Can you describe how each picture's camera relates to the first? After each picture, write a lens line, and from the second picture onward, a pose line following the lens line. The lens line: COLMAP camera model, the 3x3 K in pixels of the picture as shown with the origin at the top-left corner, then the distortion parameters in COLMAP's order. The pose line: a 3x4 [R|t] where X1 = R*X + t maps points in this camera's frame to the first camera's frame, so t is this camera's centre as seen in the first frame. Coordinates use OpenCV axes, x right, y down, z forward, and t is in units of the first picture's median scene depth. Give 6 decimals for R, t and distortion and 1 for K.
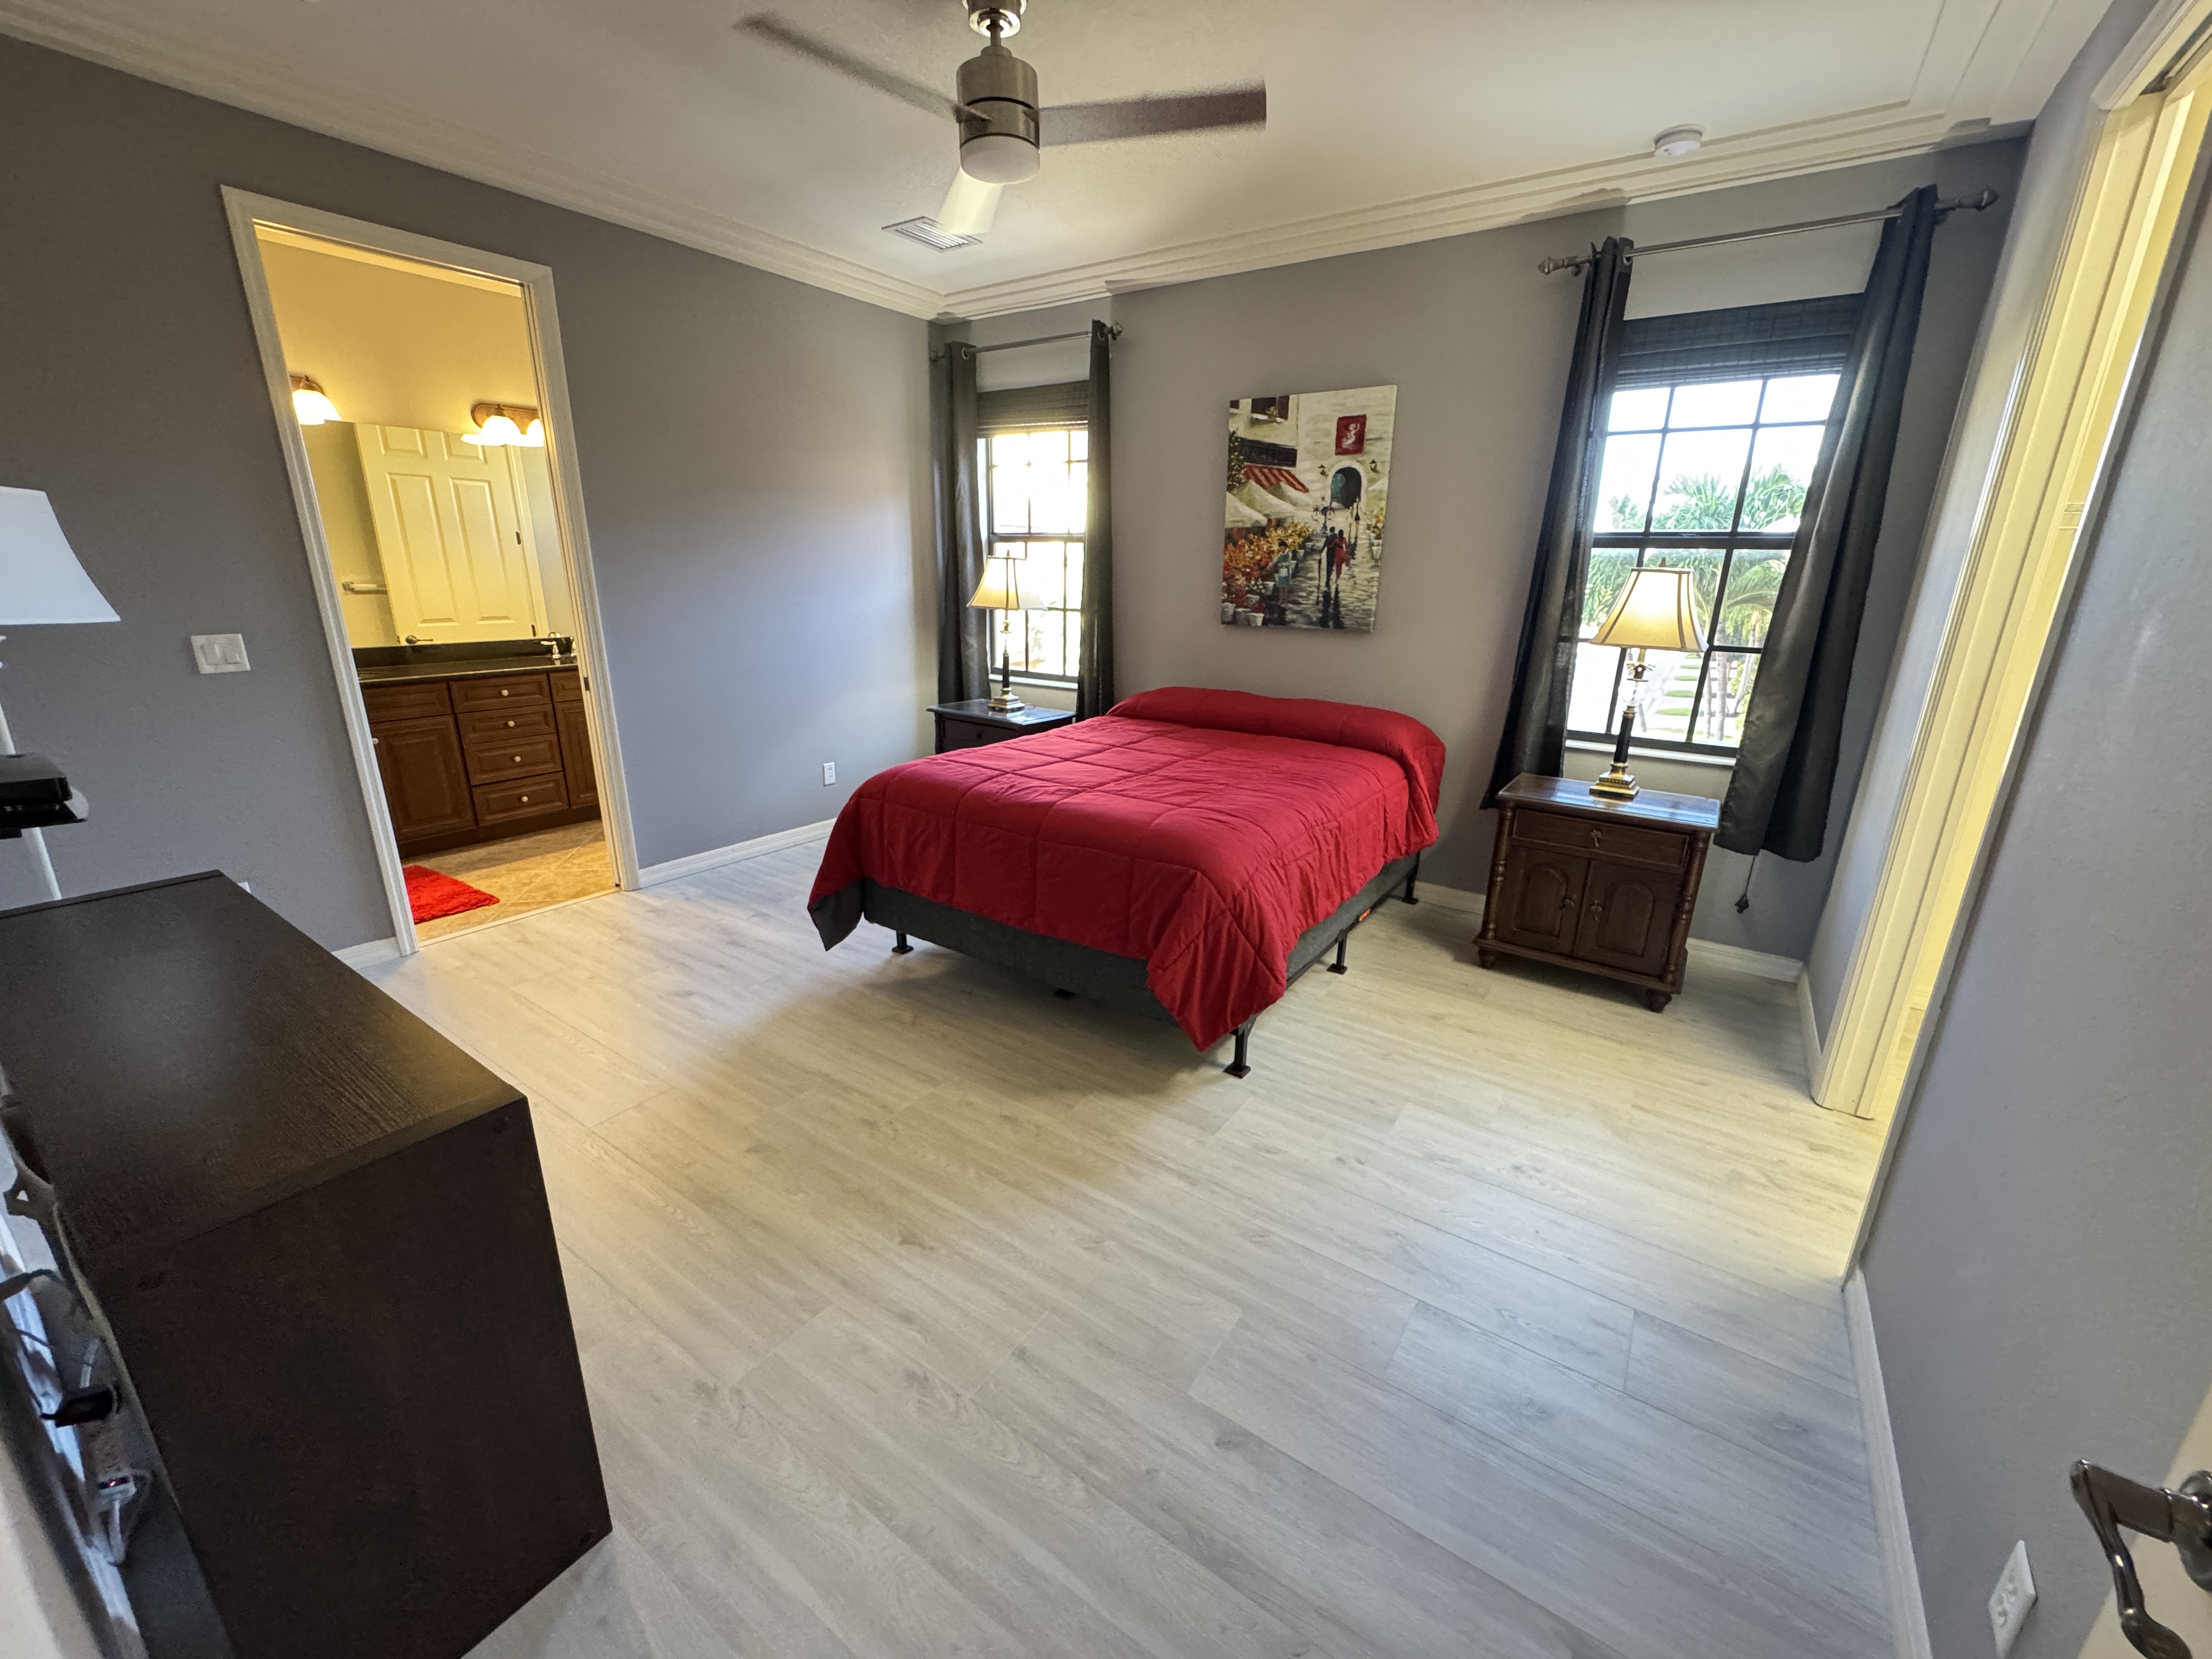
lens RADIAL K [[880.6, 0, 1099.5], [0, 880.6, 836.7], [0, 0, 1]] dist [-0.003206, 0.000481]
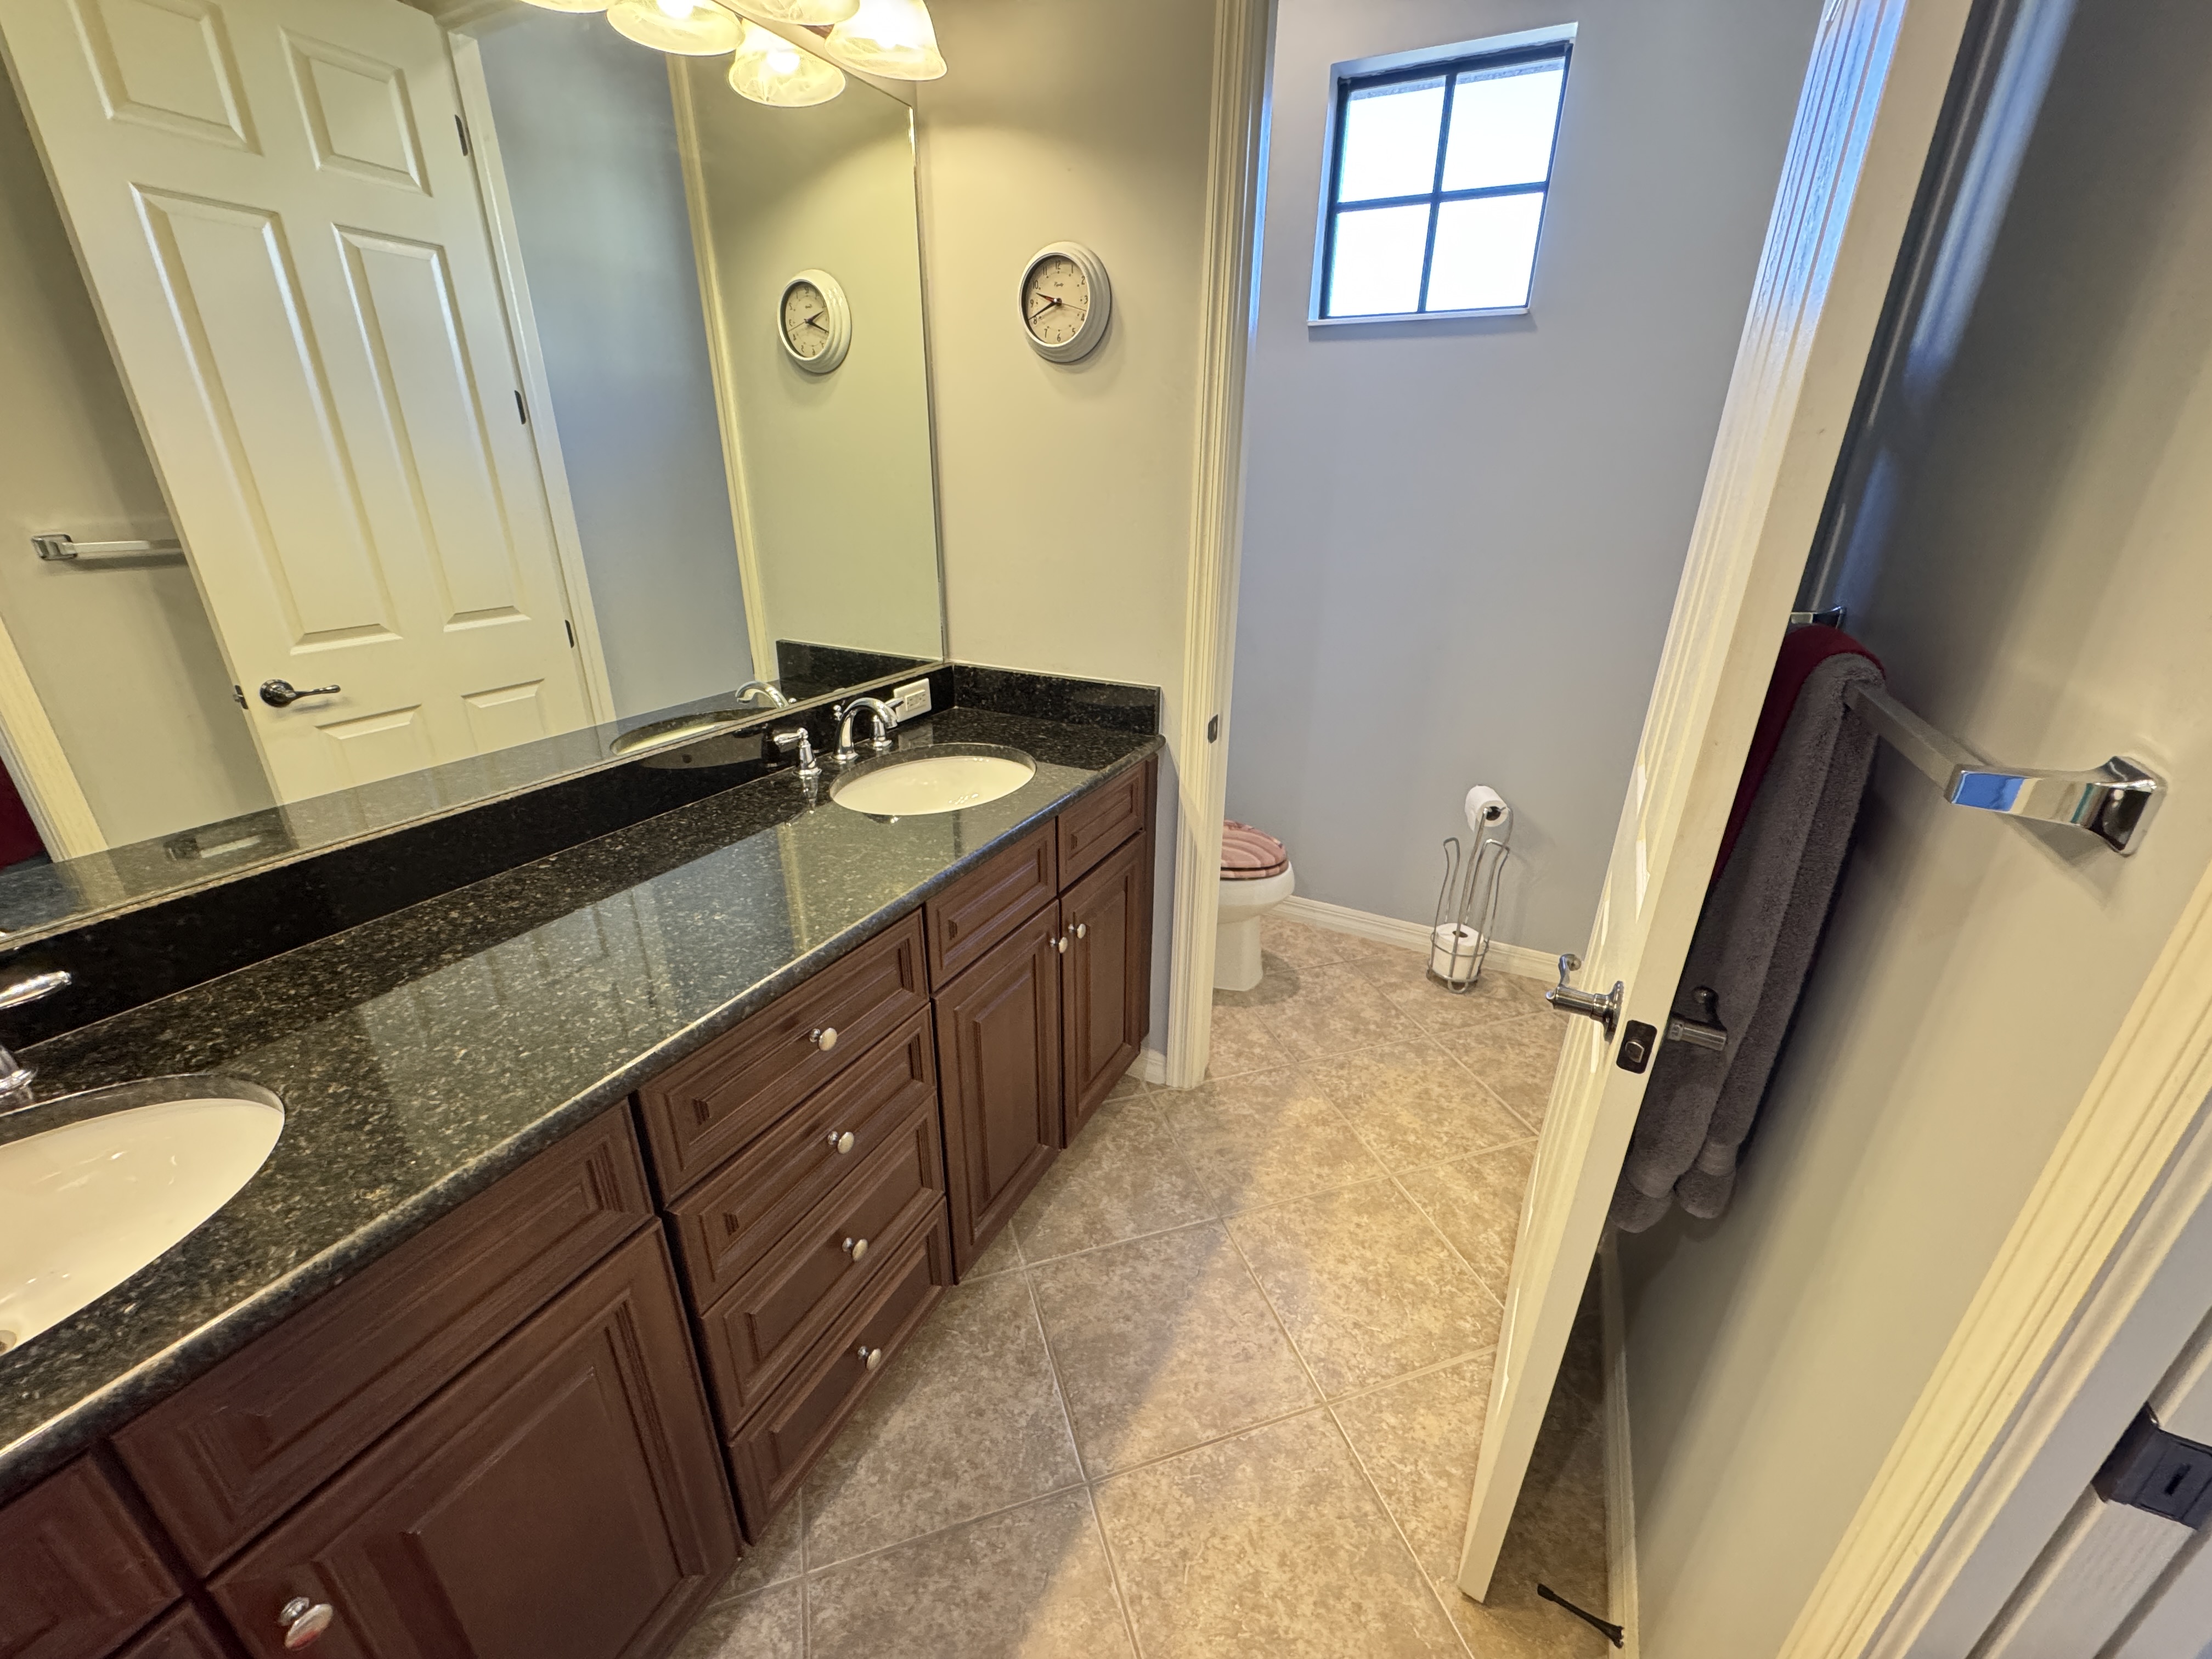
lens RADIAL K [[880.6, 0, 1110.6], [0, 880.6, 827.4], [0, 0, 1]] dist [-0.003206, 0.000481]
pose [[0.991037, -0.057743, 0.120461, -0.496536], [0.045987, 0.994105, 0.098188, -0.191670], [-0.125420, -0.091769, 0.987850, 0.602167]]
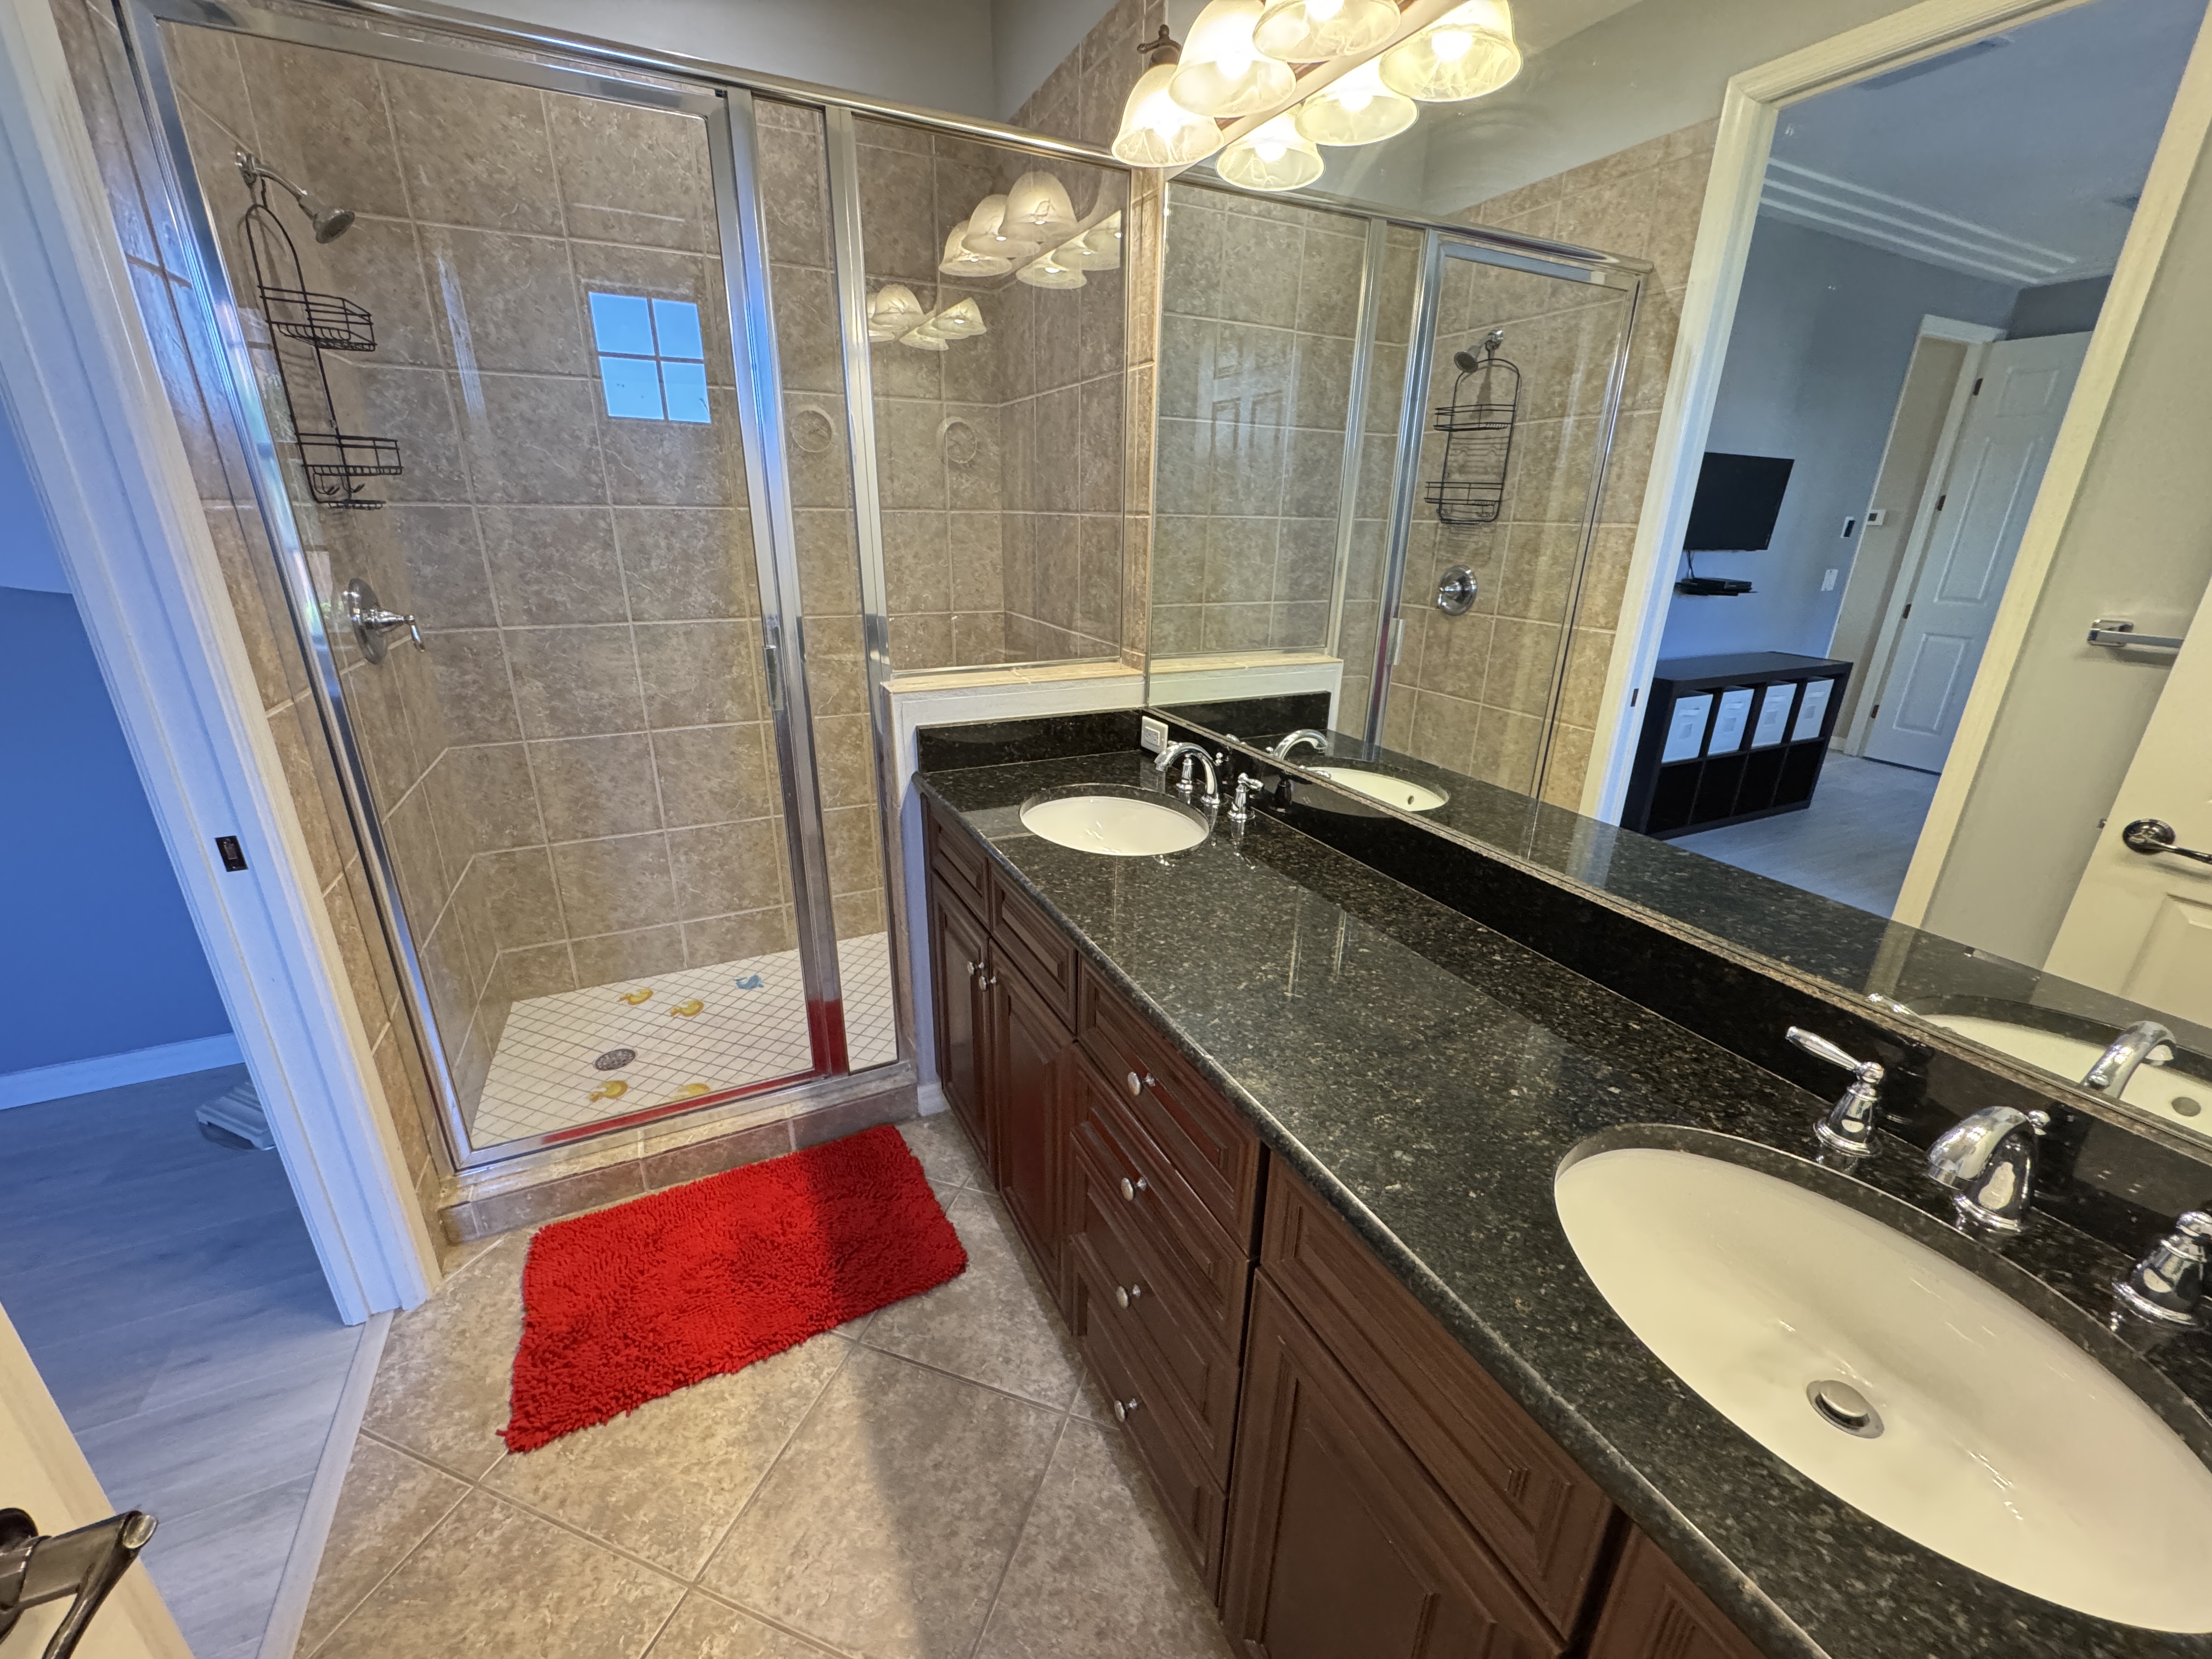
lens RADIAL K [[880.6, 0, 1103.5], [0, 880.6, 832.4], [0, 0, 1]] dist [-0.003206, 0.000481]
pose [[-0.492032, 0.274261, -0.826248, -0.387918], [-0.281642, 0.847896, 0.449166, -0.262430], [0.823761, 0.453710, -0.339949, 0.833508]]
